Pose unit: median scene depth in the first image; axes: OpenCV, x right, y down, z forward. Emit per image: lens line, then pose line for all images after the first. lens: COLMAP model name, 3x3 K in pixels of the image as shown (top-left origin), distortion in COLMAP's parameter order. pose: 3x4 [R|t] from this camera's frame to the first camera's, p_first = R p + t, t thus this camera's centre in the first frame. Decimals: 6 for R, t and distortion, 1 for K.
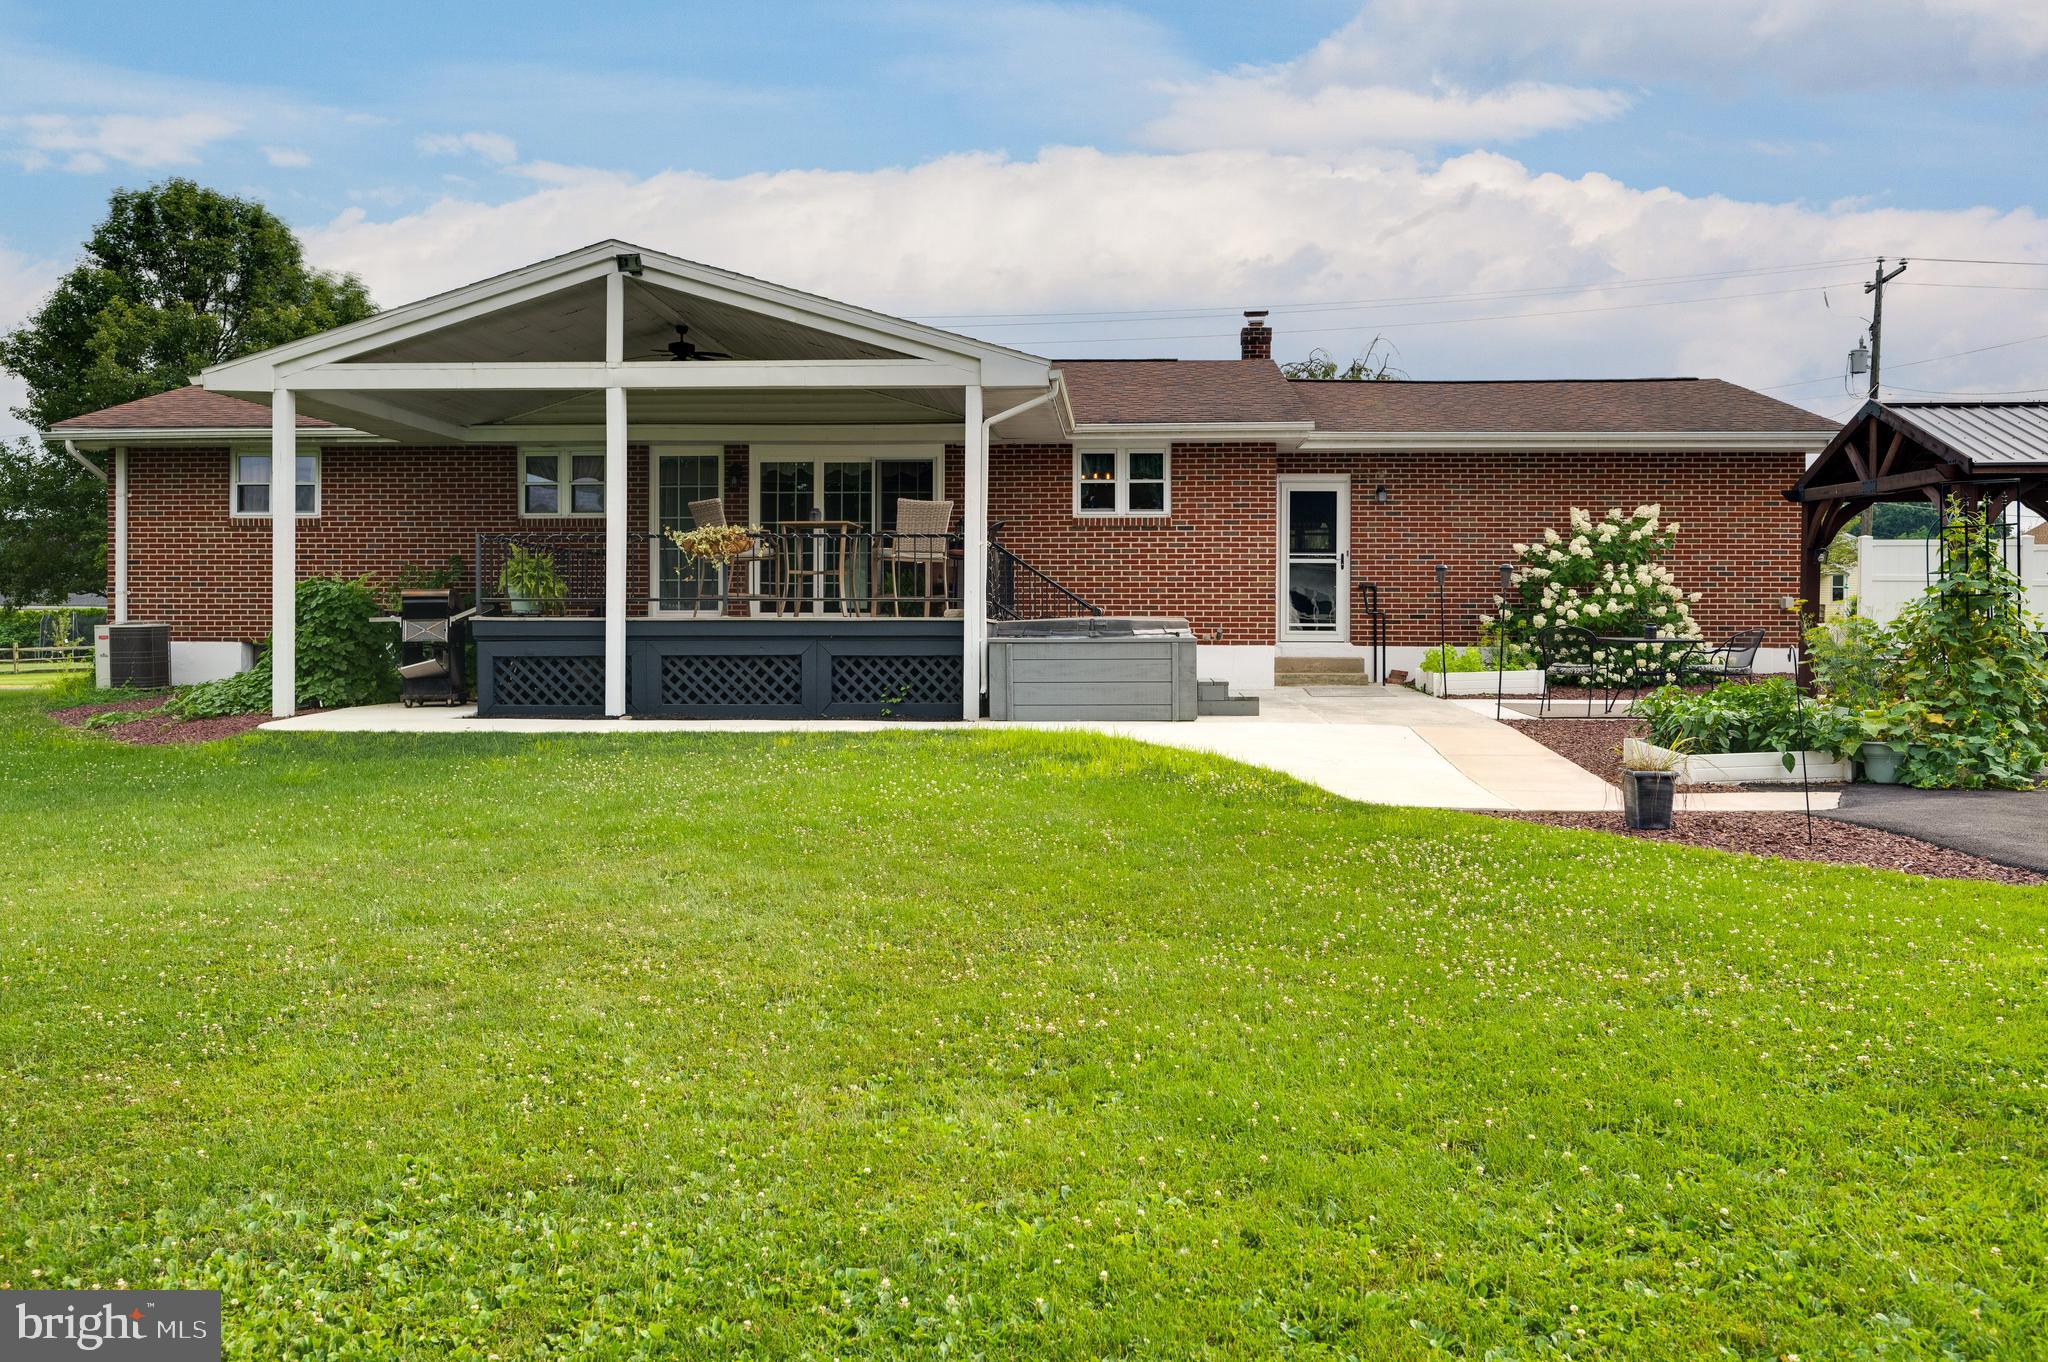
lens RADIAL K [[1526.6, 0, 1025.6], [0, 1526.6, 626.0], [0, 0, 1]] dist [-0.004207, 0.000903]
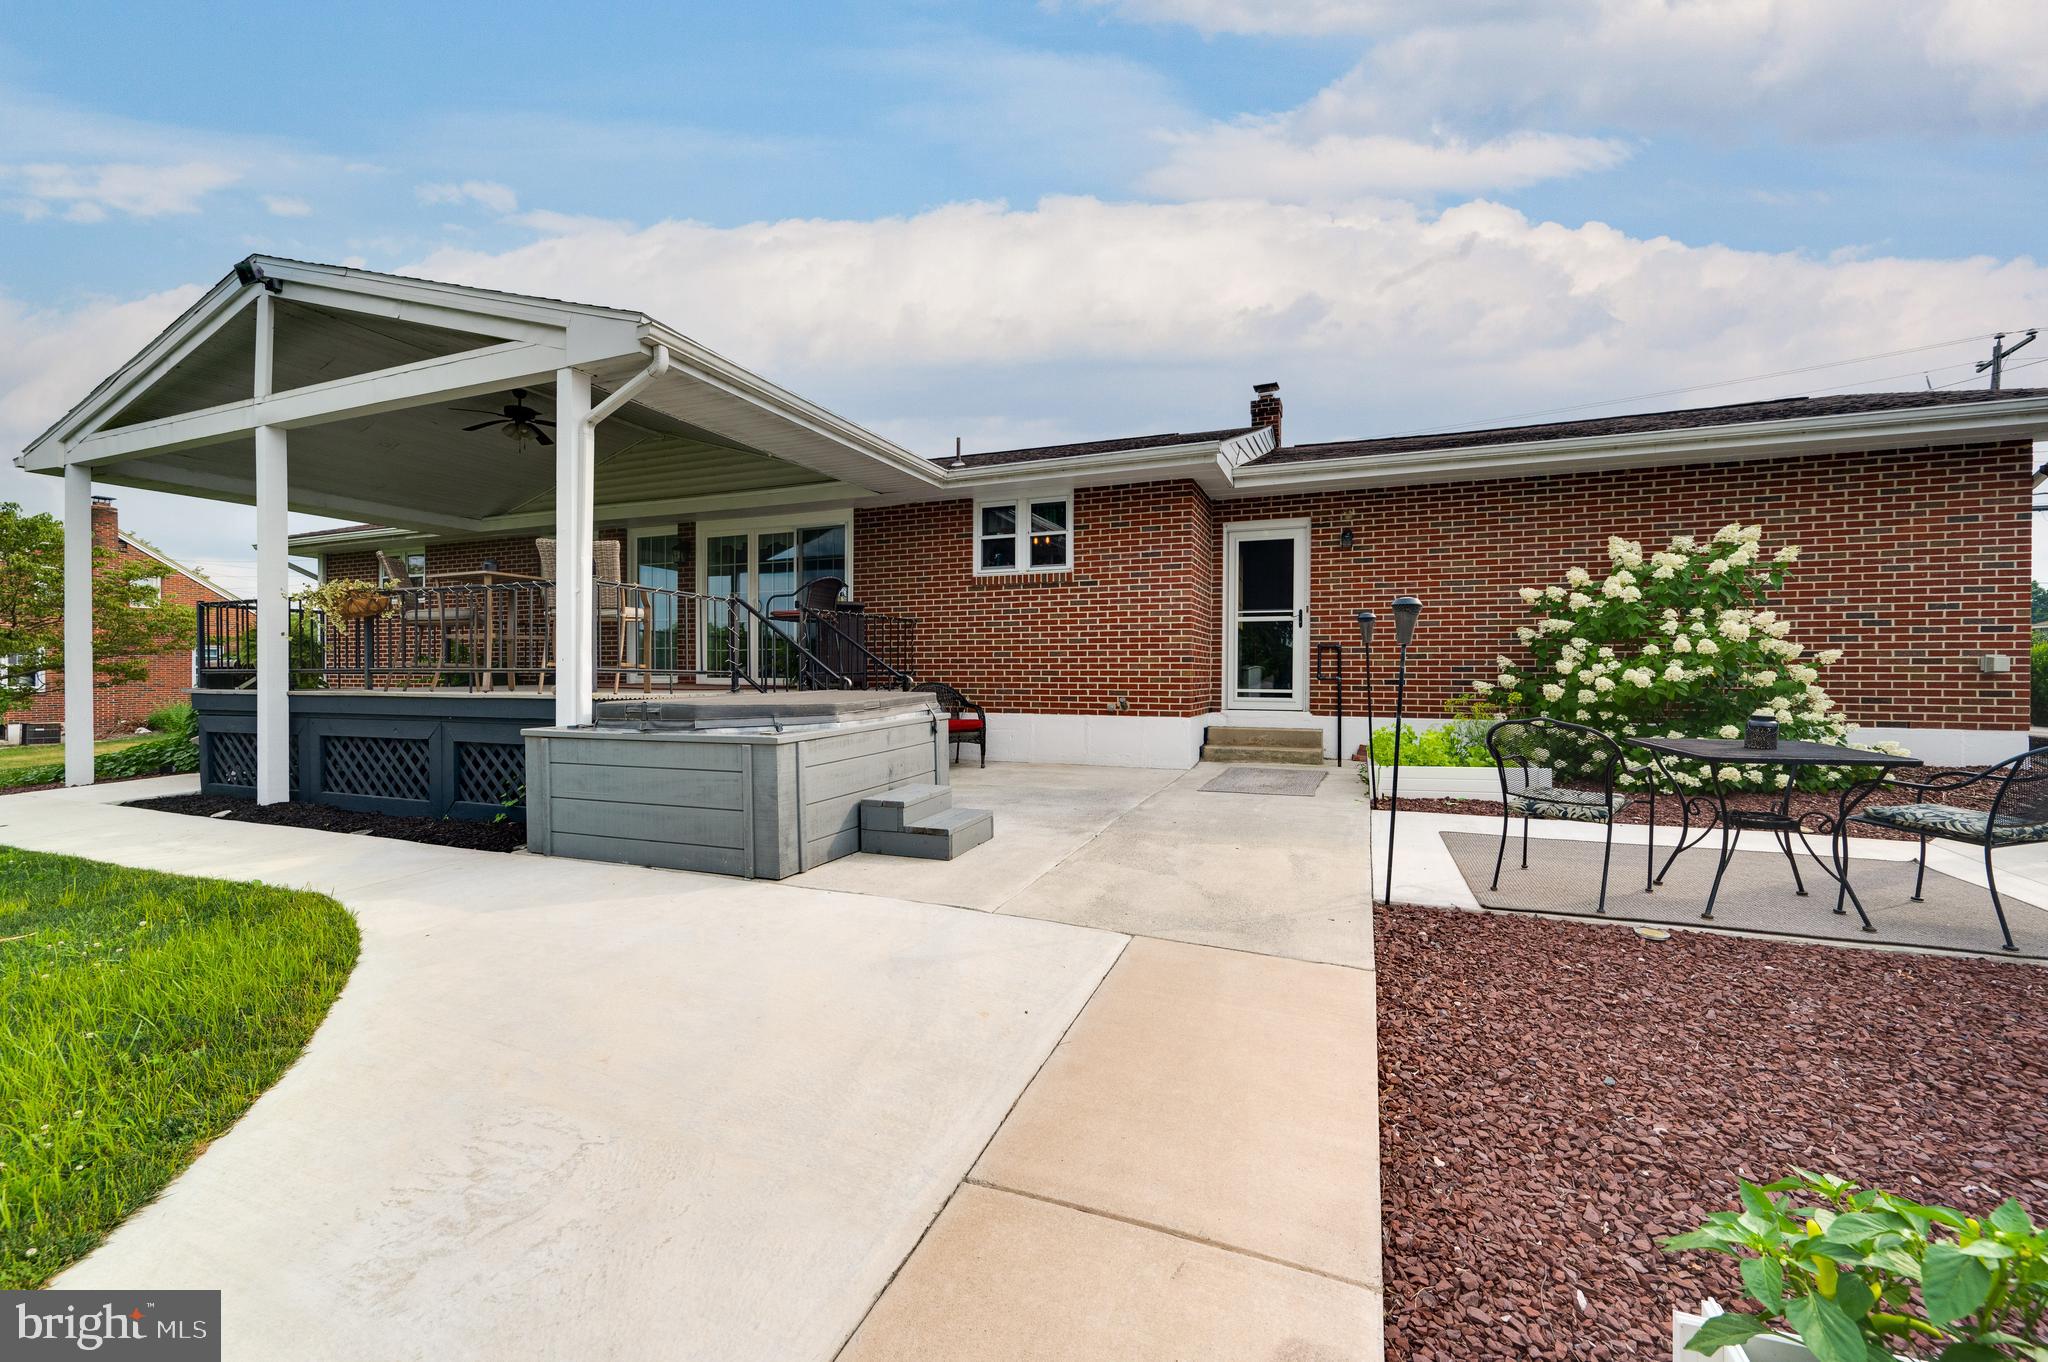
lens RADIAL K [[822.5, 0, 987.4], [0, 822.5, 676.8], [0, 0, 1]] dist [-0.000512, -0.000377]
pose [[0.941616, 0.000291, -0.336690, 0.212576], [0.001437, 0.999987, 0.004883, -0.012350], [0.336687, -0.005082, 0.941603, 0.535164]]
